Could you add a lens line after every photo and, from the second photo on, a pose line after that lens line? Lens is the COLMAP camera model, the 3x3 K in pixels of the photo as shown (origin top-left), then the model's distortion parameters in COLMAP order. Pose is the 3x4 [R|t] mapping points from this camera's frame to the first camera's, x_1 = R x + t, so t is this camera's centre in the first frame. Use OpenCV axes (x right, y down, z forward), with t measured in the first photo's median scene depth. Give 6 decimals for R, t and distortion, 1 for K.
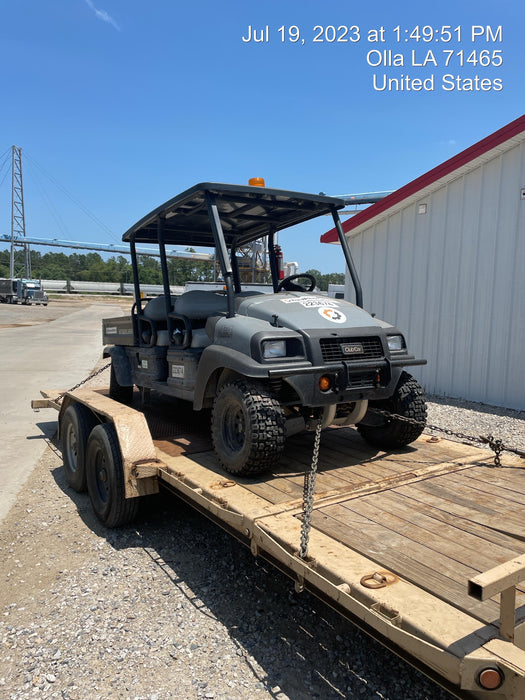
lens RADIAL K [[537.5, 0, 270.2], [0, 537.5, 347.3], [0, 0, 1]] dist [0.003910, -0.011462]
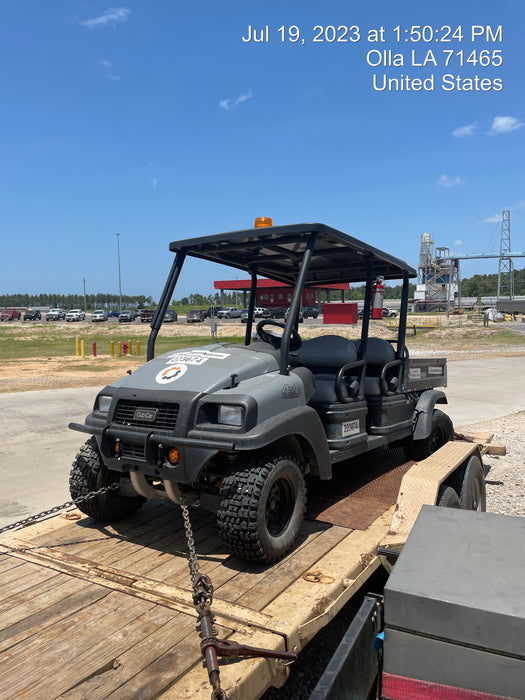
lens RADIAL K [[537.5, 0, 265.7], [0, 537.5, 348.4], [0, 0, 1]] dist [0.003910, -0.011462]
pose [[0.444142, 0.025370, -0.895597, 1.055965], [-0.066735, 0.997759, -0.004830, -0.117069], [0.893468, 0.061913, 0.444840, 0.799409]]
